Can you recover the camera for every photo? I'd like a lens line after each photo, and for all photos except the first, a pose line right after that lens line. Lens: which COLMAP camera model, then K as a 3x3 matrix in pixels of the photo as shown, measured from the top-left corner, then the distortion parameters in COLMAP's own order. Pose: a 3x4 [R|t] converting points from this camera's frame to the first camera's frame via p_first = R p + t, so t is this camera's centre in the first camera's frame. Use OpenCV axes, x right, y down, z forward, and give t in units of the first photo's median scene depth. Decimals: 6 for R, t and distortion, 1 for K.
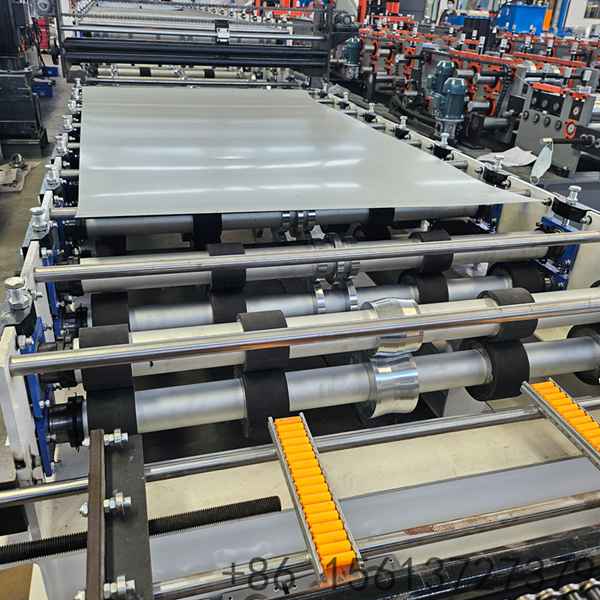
lens RADIAL K [[579.8, 0, 303.1], [0, 579.8, 310.3], [0, 0, 1]] dist [0.030646, -0.012596]
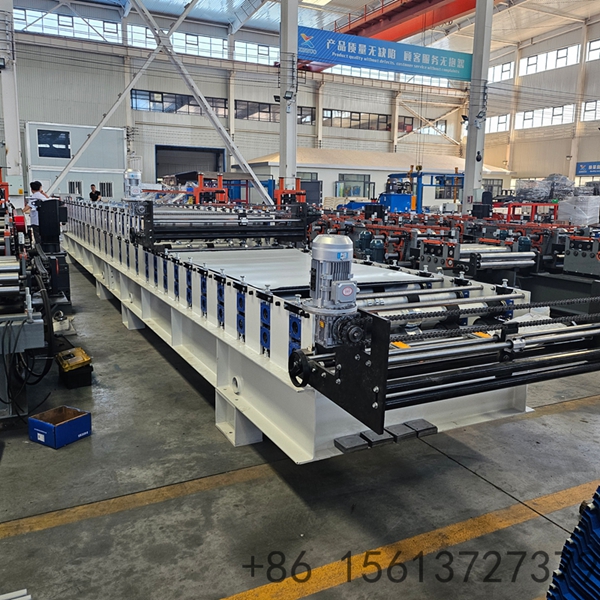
lens RADIAL K [[579.8, 0, 303.1], [0, 579.8, 310.3], [0, 0, 1]] dist [0.030646, -0.012596]
pose [[0.981794, -0.071029, 0.176166, -0.239373], [0.117533, 0.955752, -0.269674, 0.201927], [-0.149217, 0.285470, 0.946700, -0.441678]]
